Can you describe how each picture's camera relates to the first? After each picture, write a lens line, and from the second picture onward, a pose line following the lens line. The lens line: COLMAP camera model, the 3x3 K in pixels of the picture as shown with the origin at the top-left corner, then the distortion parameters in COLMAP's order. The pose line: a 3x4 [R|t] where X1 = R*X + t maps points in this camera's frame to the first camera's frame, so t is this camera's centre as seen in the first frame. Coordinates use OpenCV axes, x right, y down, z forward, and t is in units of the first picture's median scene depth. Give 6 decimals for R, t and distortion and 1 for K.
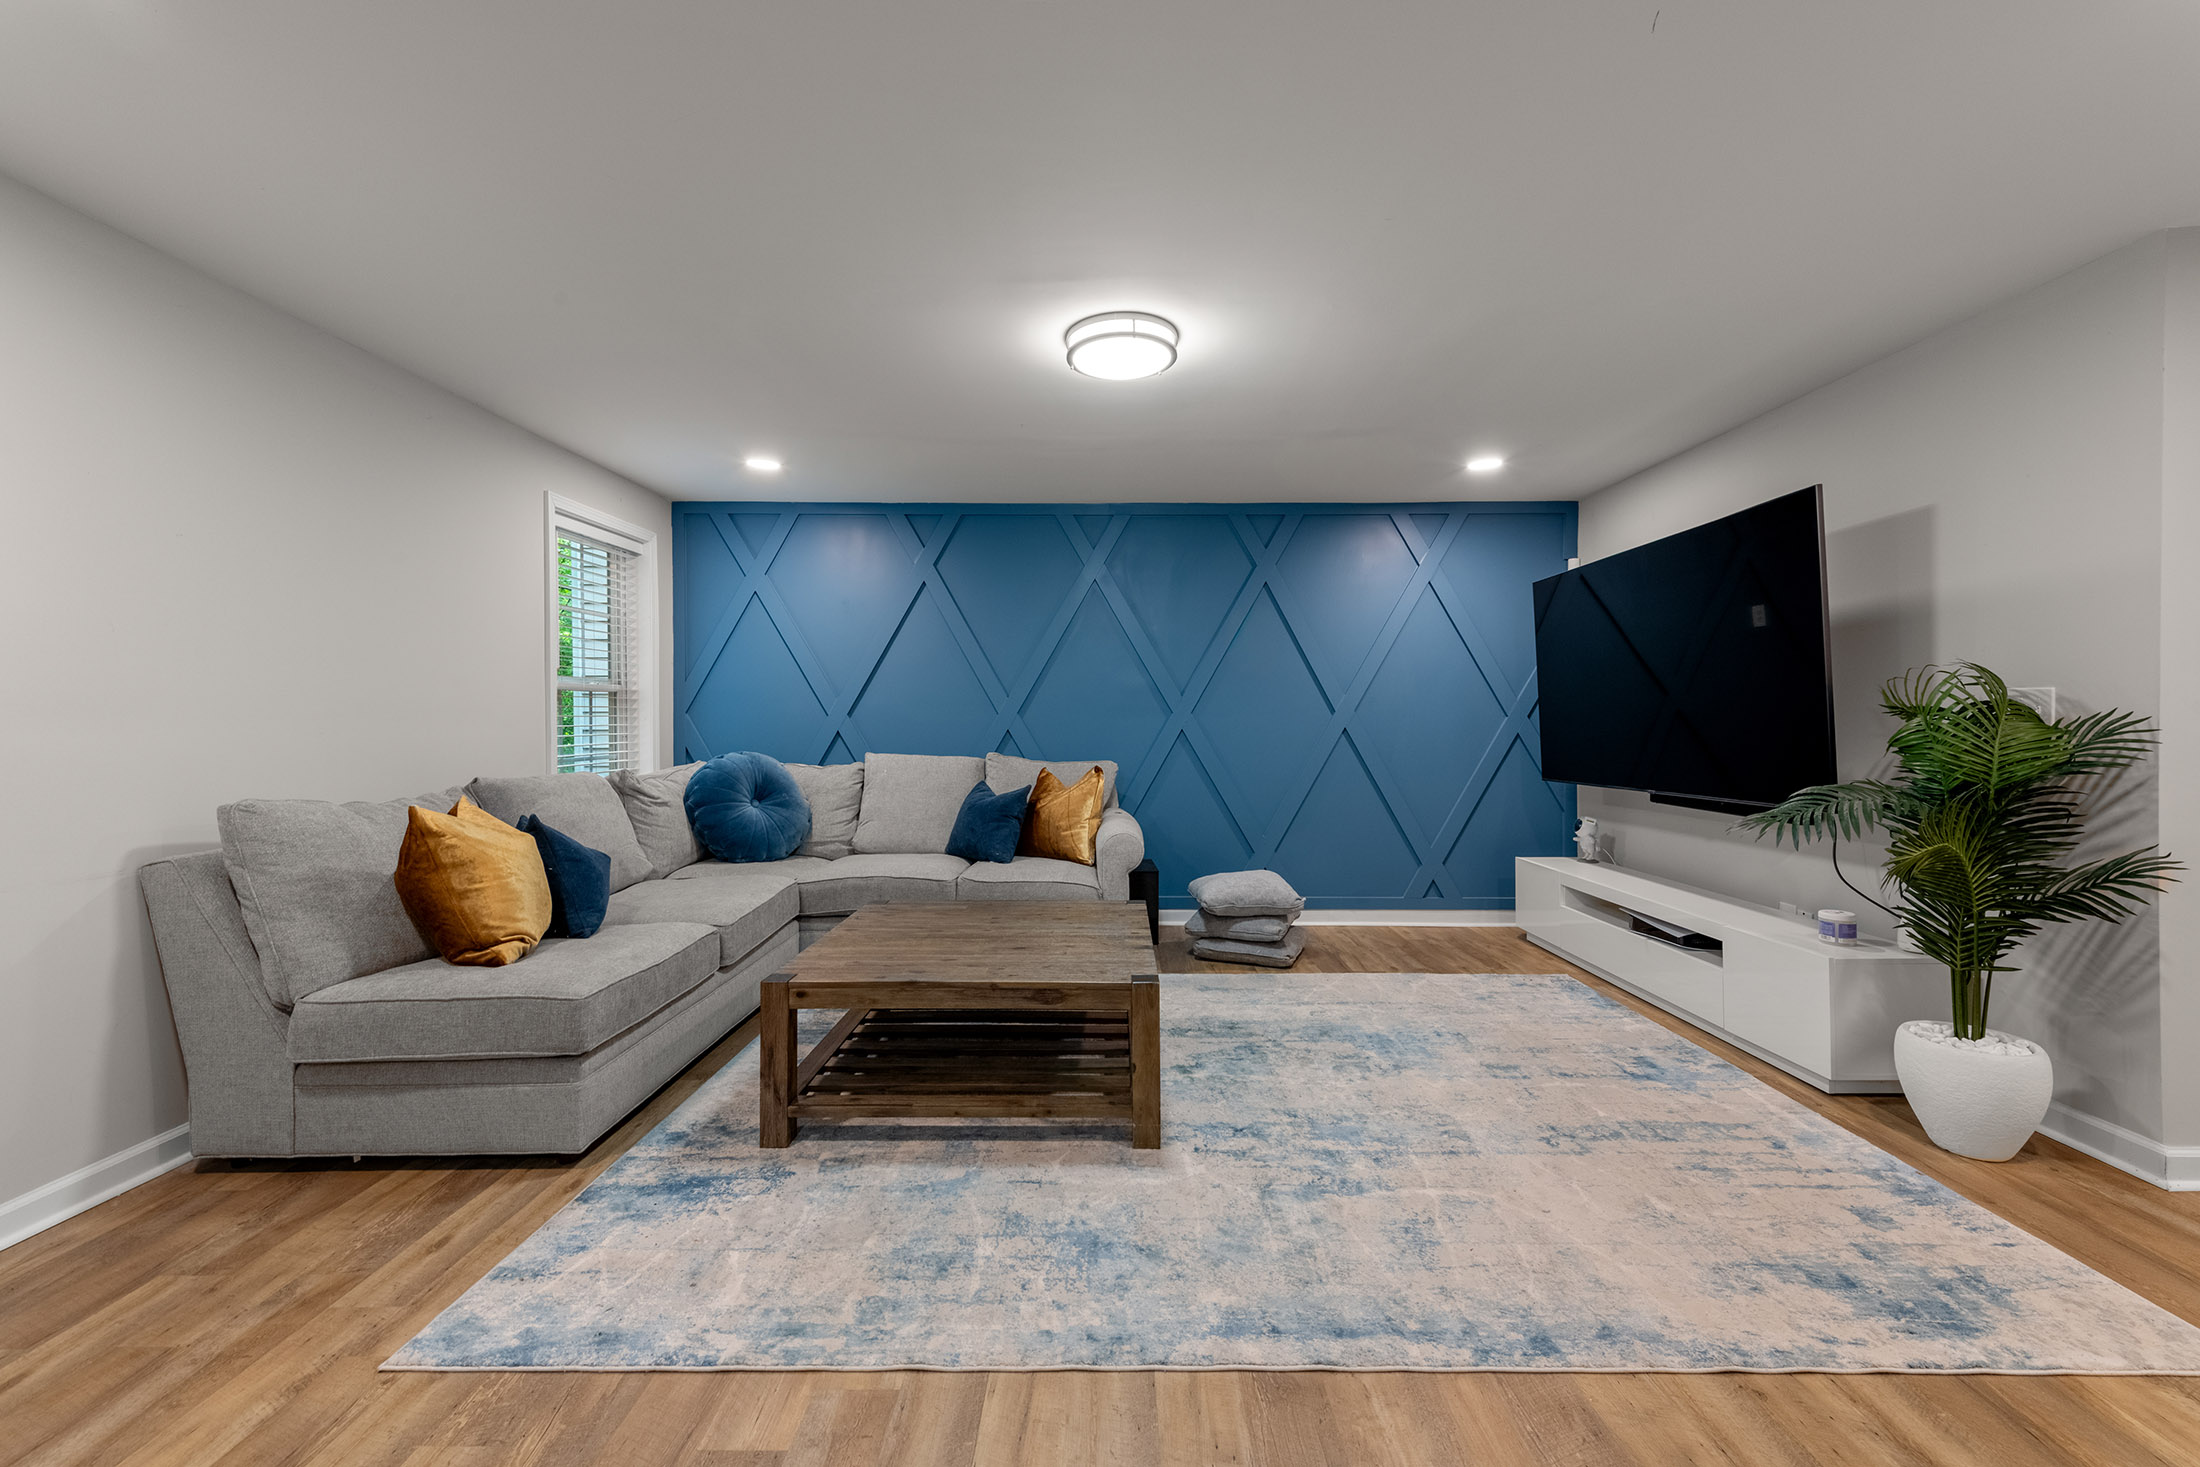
lens RADIAL K [[884.9, 0, 1106.8], [0, 884.9, 729.5], [0, 0, 1]] dist [0.013823, -0.002826]
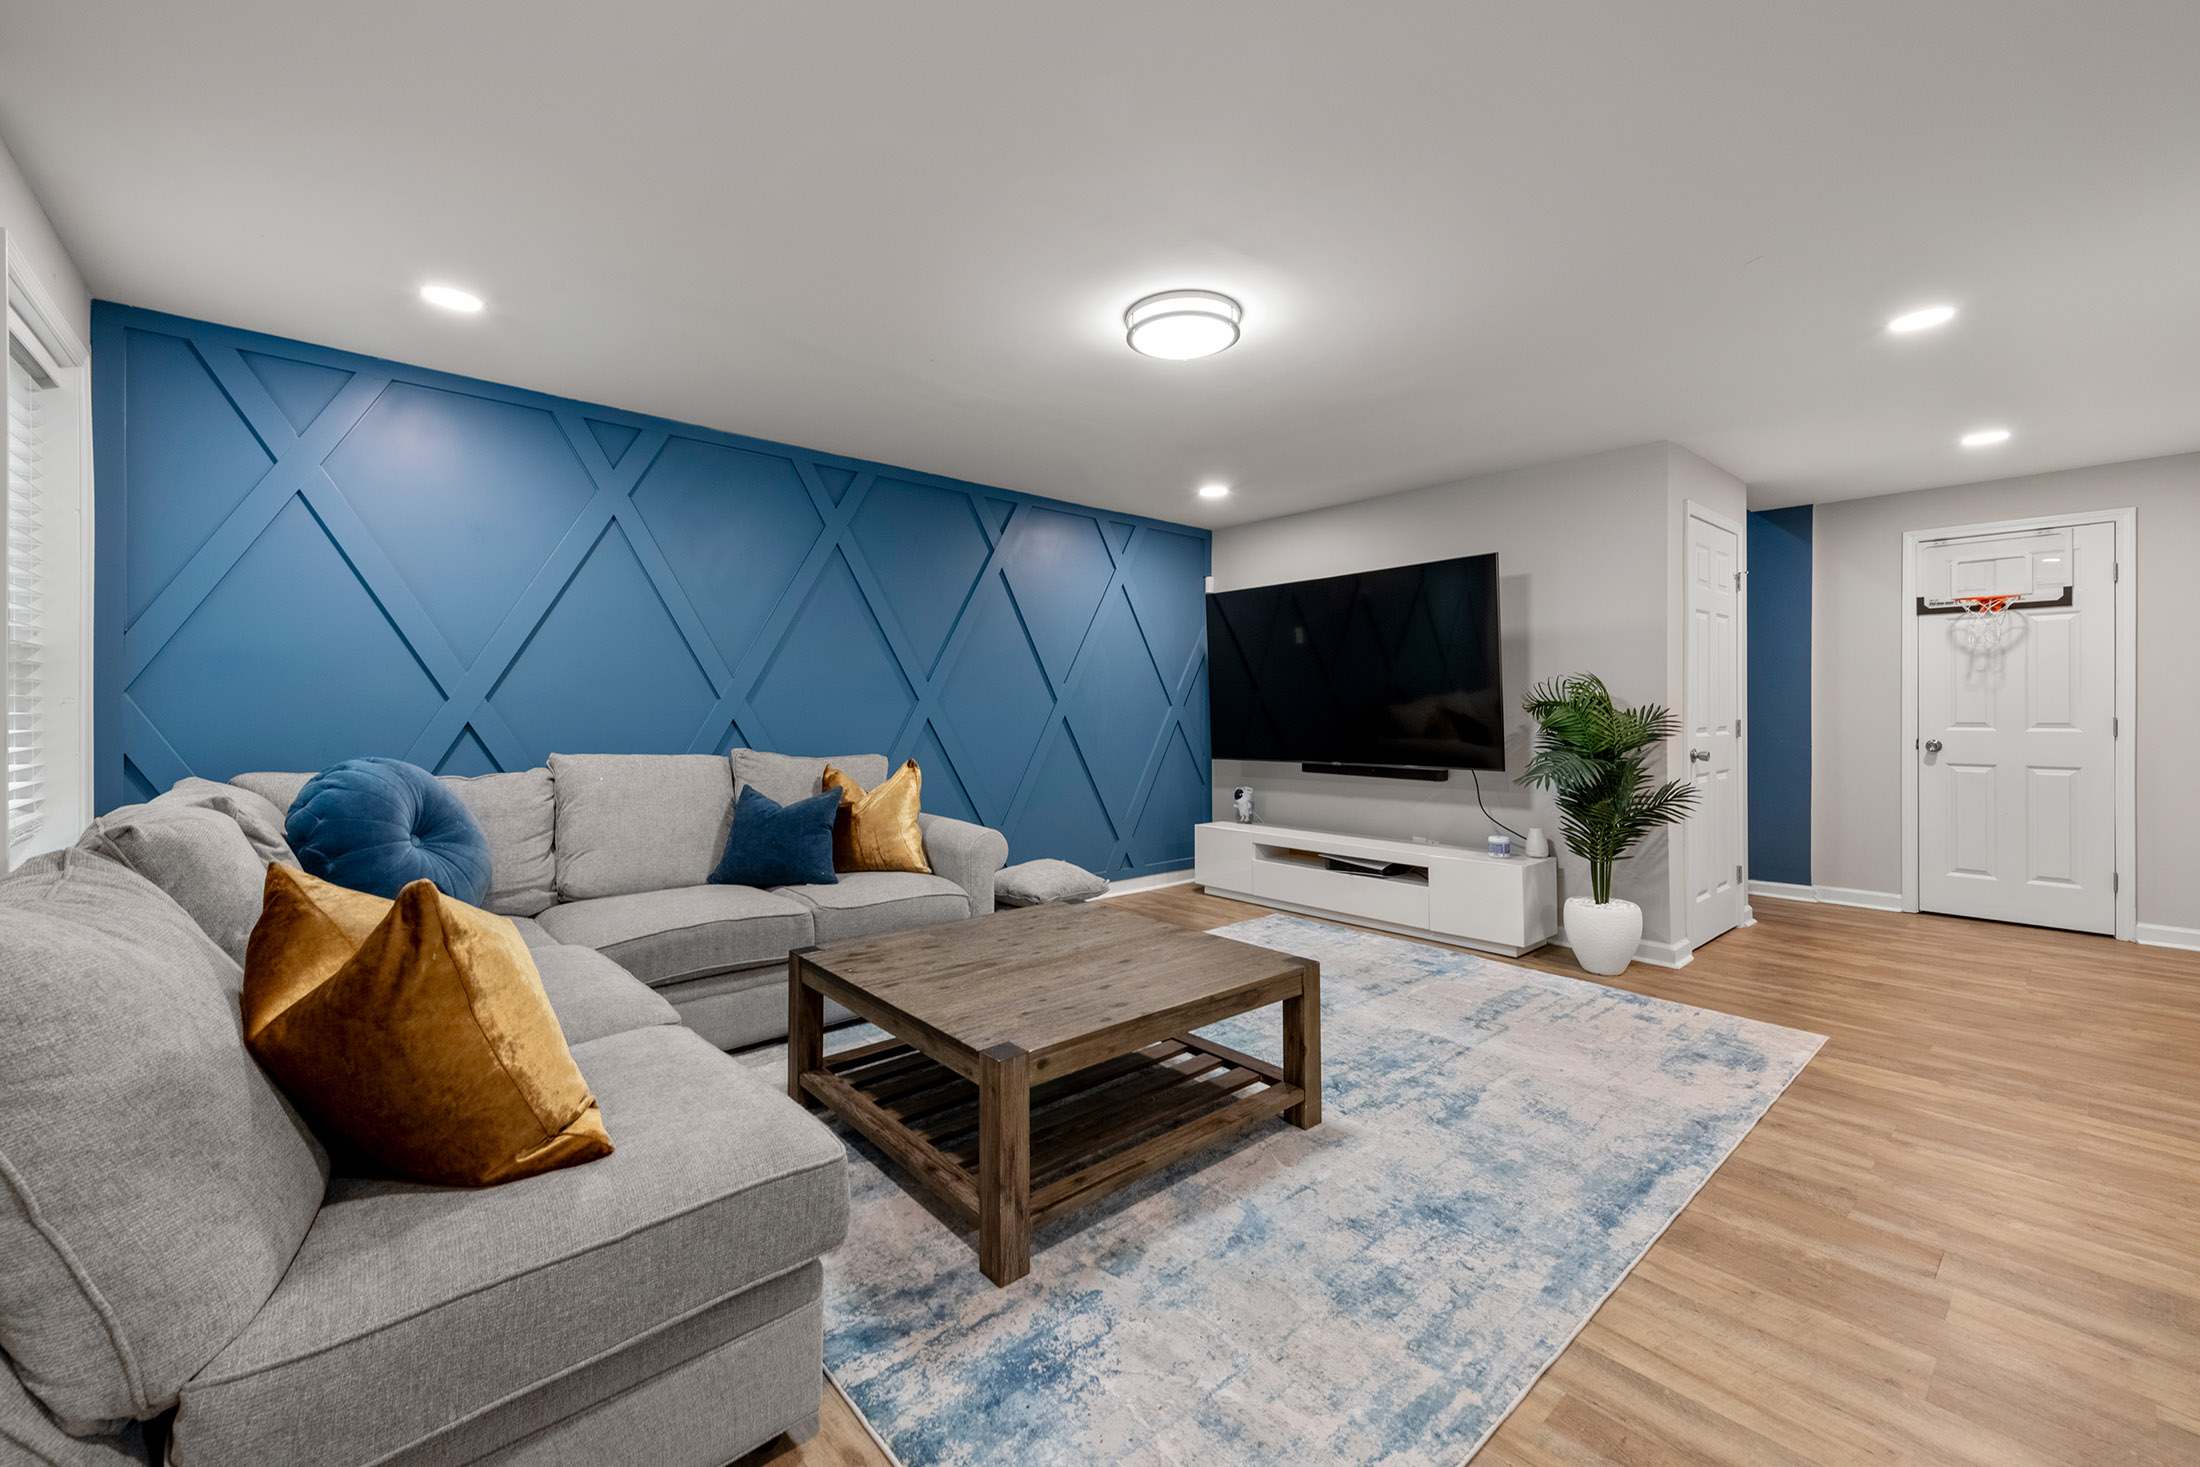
lens RADIAL K [[884.9, 0, 1115.7], [0, 884.9, 712.3], [0, 0, 1]] dist [0.013823, -0.002826]
pose [[0.745332, -0.000226, 0.666694, -0.761923], [0.003709, 0.999986, -0.003808, -0.003319], [-0.666683, 0.005311, 0.745322, 0.361531]]
